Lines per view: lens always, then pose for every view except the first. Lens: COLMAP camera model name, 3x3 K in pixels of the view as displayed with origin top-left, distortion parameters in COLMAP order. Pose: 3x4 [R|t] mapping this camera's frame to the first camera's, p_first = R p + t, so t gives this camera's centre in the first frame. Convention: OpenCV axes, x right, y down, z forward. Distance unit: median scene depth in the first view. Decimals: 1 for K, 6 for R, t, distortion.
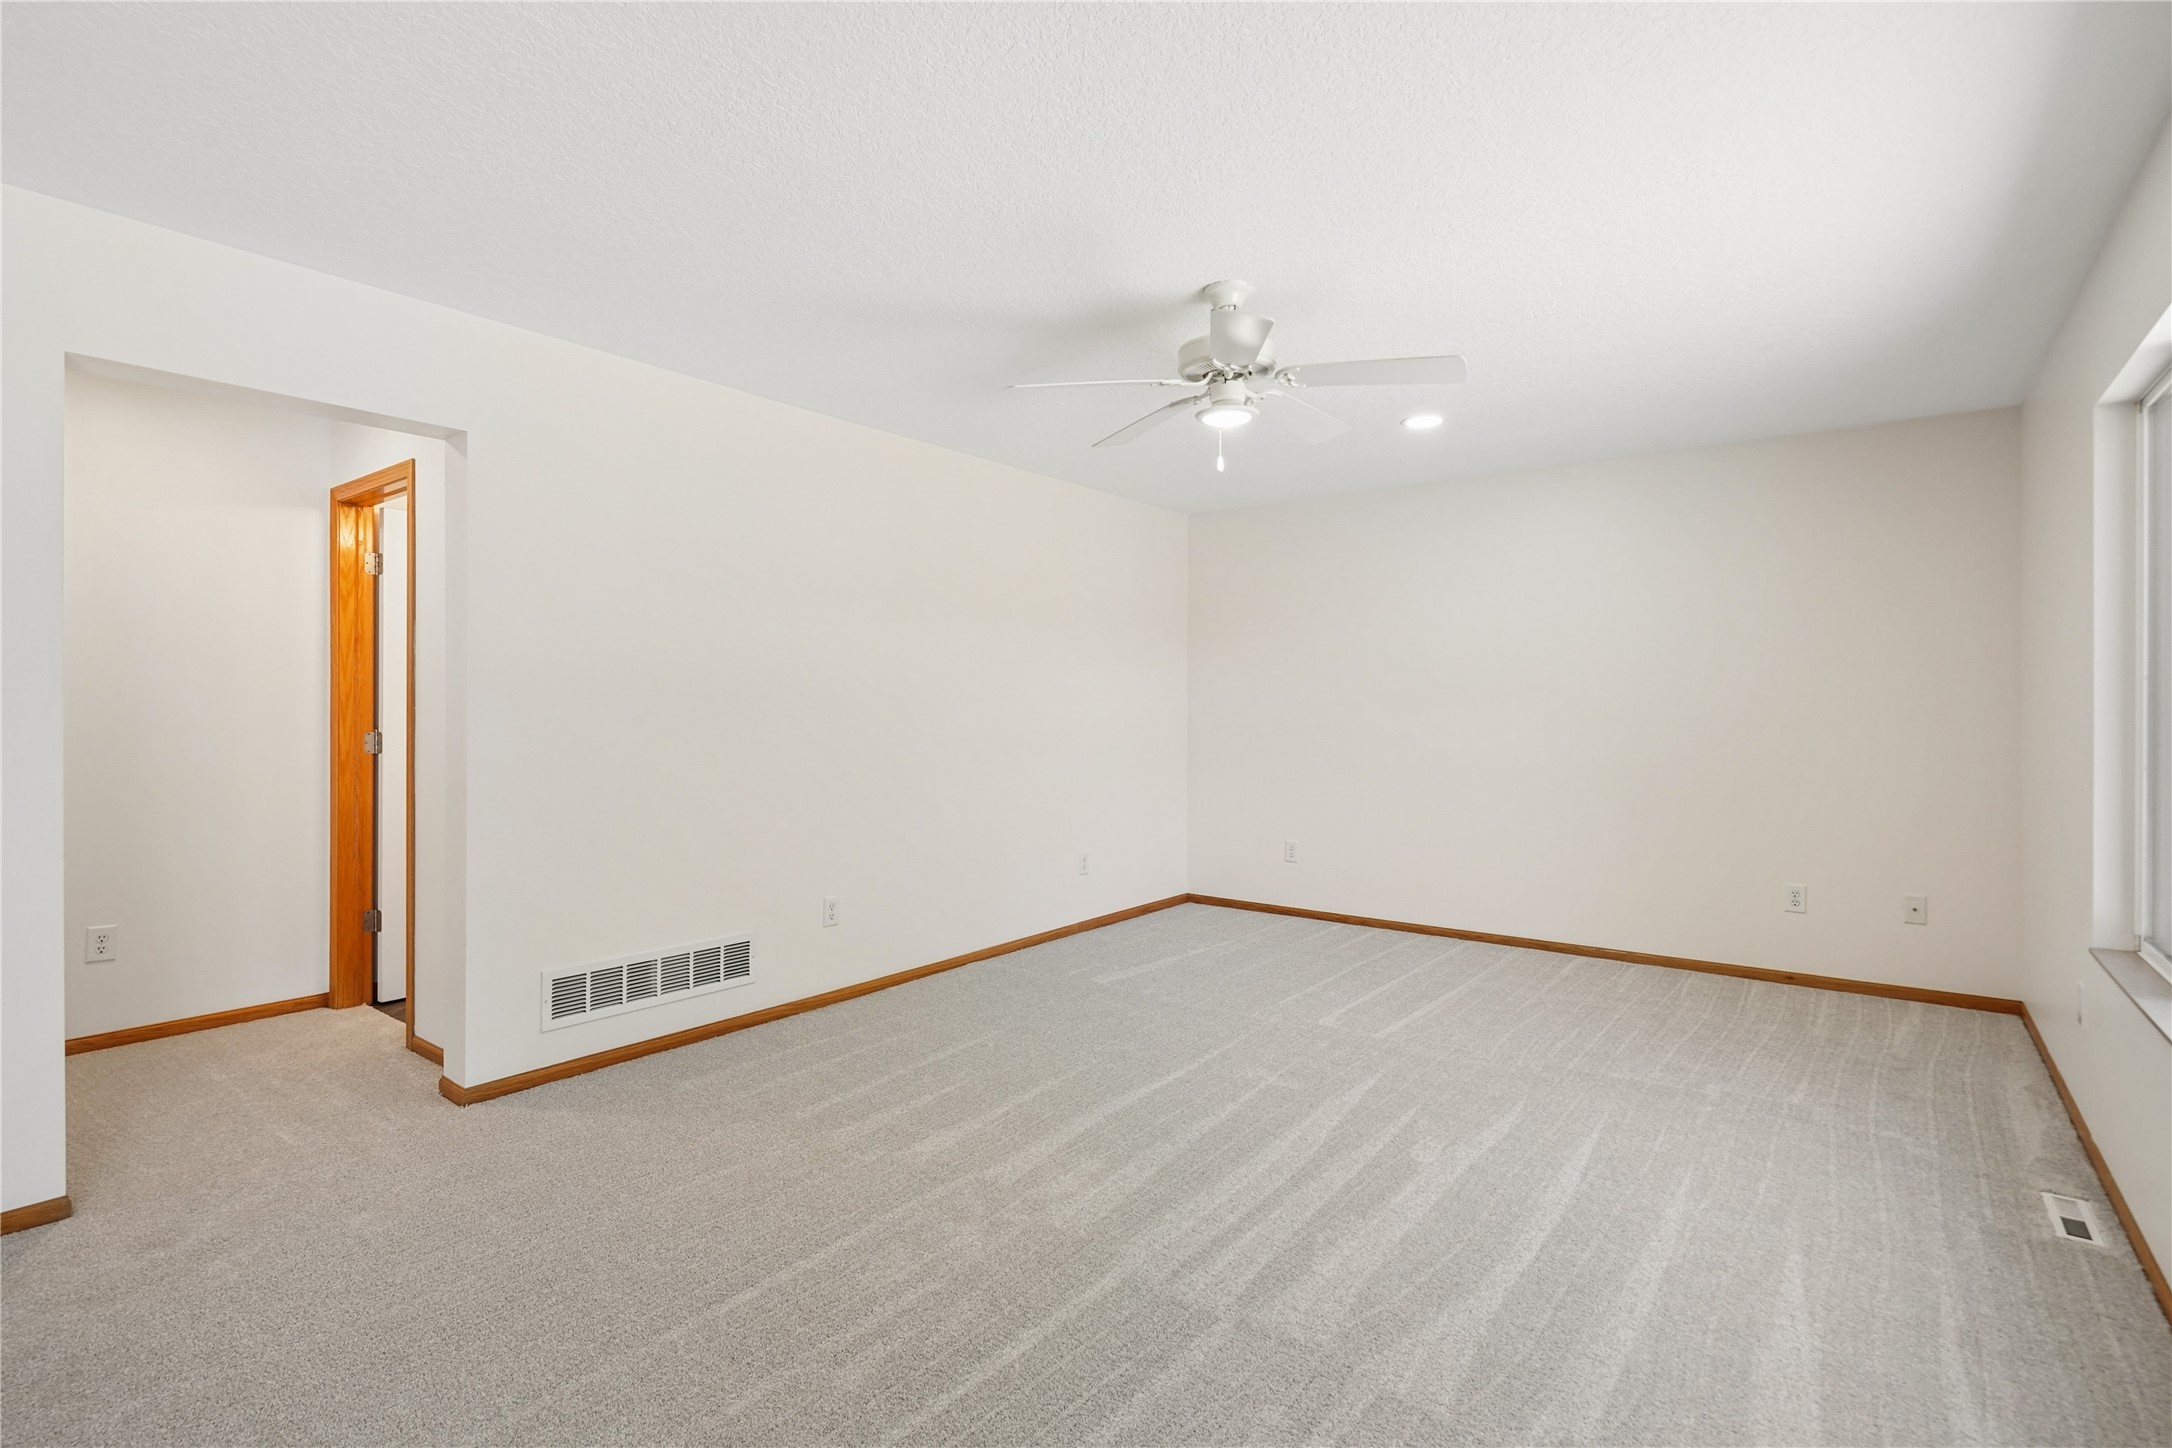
lens RADIAL K [[1019.1, 0, 1078.5], [0, 1019.1, 700.9], [0, 0, 1]] dist [0.001912, 0.000318]
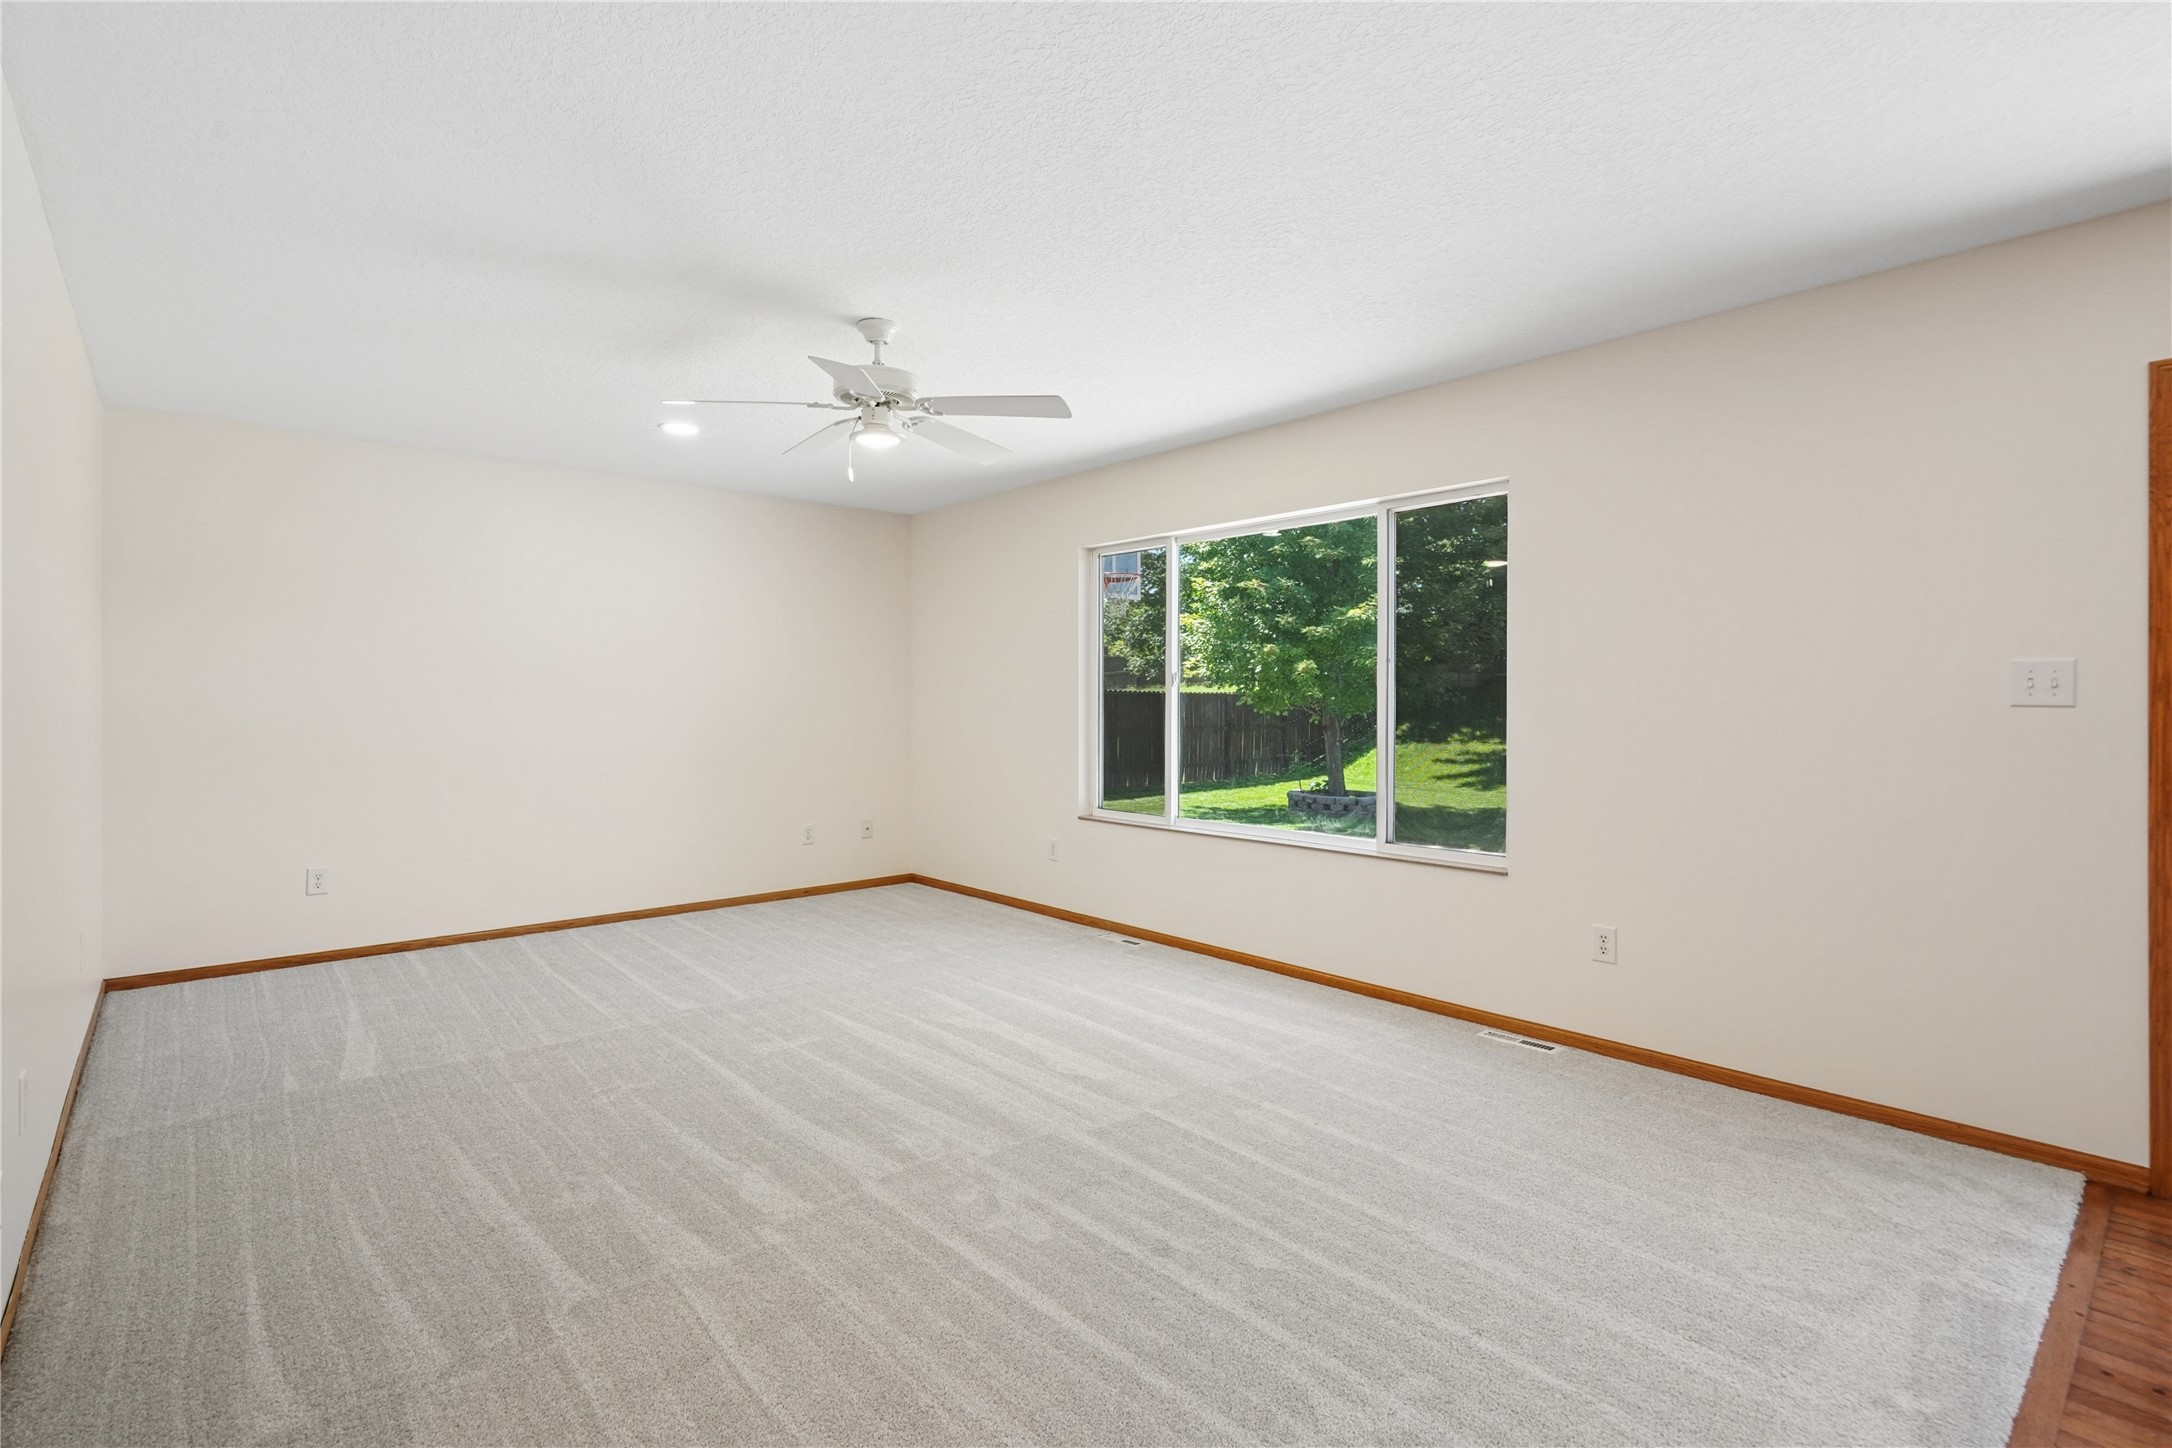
lens RADIAL K [[1019.1, 0, 1078.5], [0, 1019.1, 700.9], [0, 0, 1]] dist [0.001912, 0.000318]
pose [[0.209881, -0.008009, 0.977694, -0.918902], [-0.006024, 0.999937, 0.009484, -0.006931], [-0.977708, -0.007880, 0.209820, 0.541835]]
